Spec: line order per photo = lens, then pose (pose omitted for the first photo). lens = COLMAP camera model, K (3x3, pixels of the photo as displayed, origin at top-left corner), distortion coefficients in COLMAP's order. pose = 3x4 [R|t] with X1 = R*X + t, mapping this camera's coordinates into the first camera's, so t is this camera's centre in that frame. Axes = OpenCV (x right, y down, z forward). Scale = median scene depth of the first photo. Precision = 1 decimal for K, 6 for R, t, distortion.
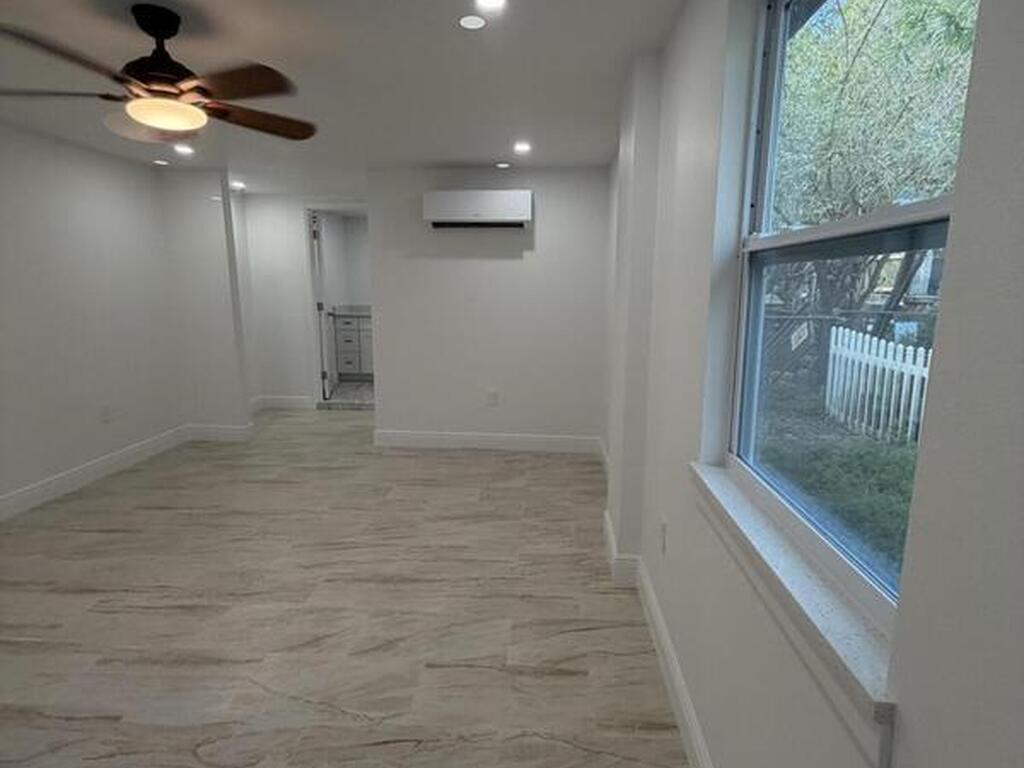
lens RADIAL K [[541.1, 0, 514.3], [0, 541.1, 383.9], [0, 0, 1]] dist [0.000312, 0.000824]
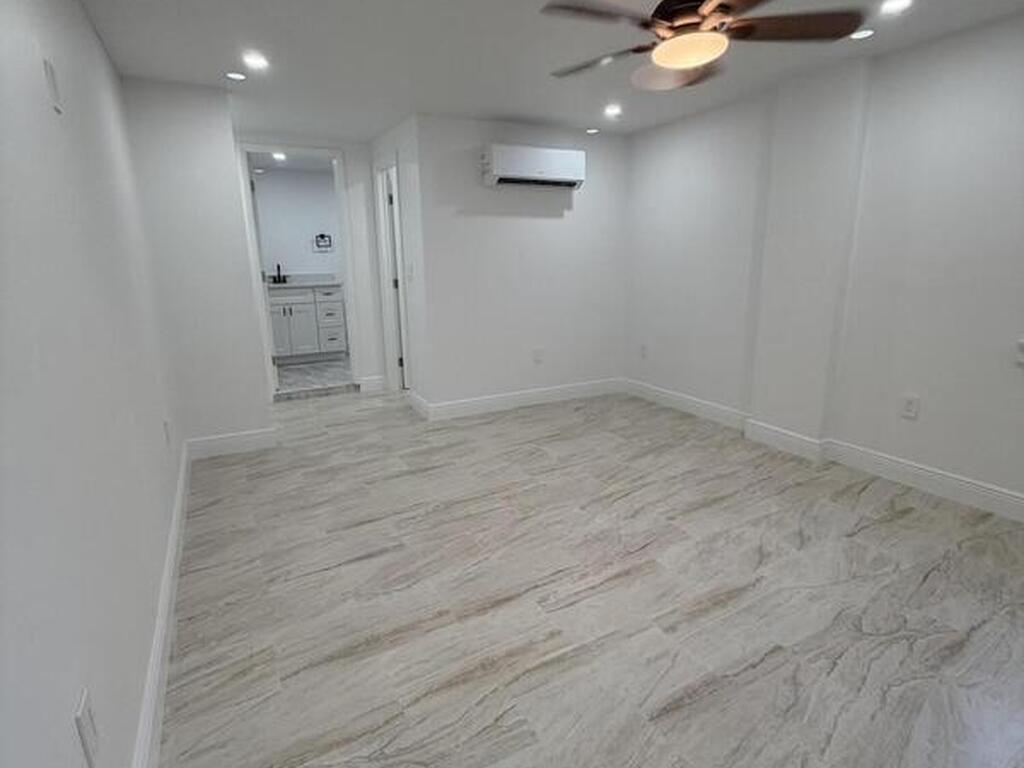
lens RADIAL K [[541.1, 0, 513.3], [0, 541.1, 381.9], [0, 0, 1]] dist [0.000312, 0.000824]
pose [[0.847283, -0.143719, 0.511327, -0.871025], [0.116031, 0.989528, 0.085860, -0.023099], [-0.518312, -0.013418, 0.855086, 0.200549]]
